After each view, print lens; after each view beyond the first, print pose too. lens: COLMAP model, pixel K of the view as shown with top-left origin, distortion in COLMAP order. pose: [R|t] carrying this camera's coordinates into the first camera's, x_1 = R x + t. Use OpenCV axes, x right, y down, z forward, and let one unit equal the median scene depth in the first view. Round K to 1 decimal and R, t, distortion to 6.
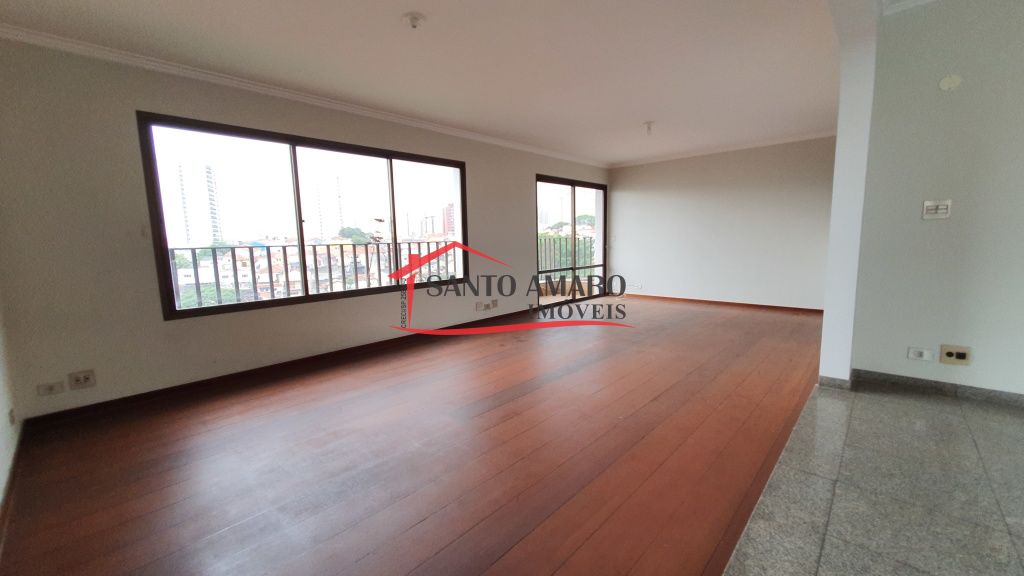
lens RADIAL K [[403.4, 0, 516.5], [0, 403.4, 288.4], [0, 0, 1]] dist [0.001209, -0.000029]
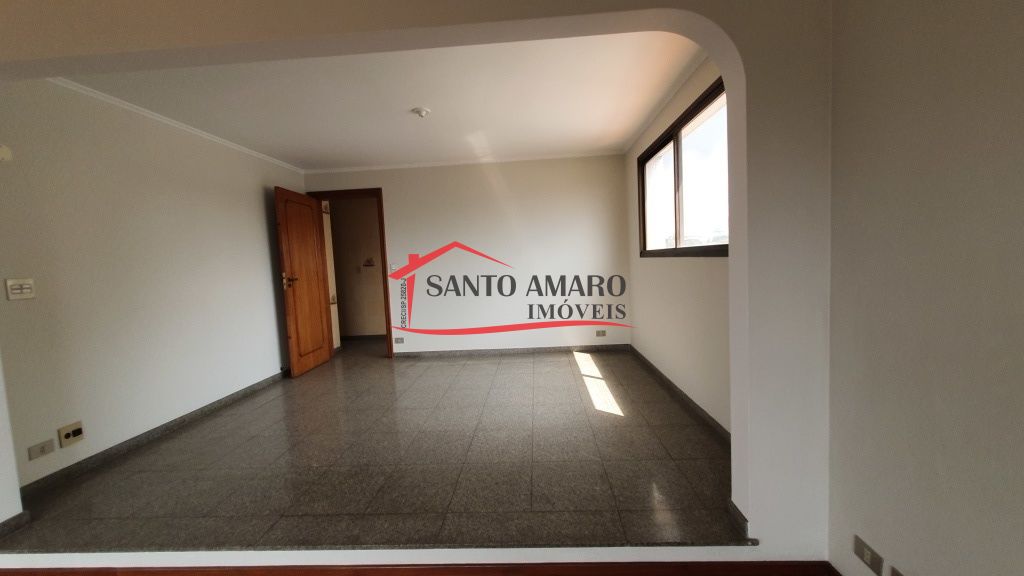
lens RADIAL K [[403.4, 0, 513.4], [0, 403.4, 287.4], [0, 0, 1]] dist [0.001209, -0.000029]
pose [[-0.632984, 0.001170, 0.774164, -0.355007], [0.159083, 0.978855, 0.128592, -0.140043], [-0.757644, 0.204553, -0.619786, 0.727350]]
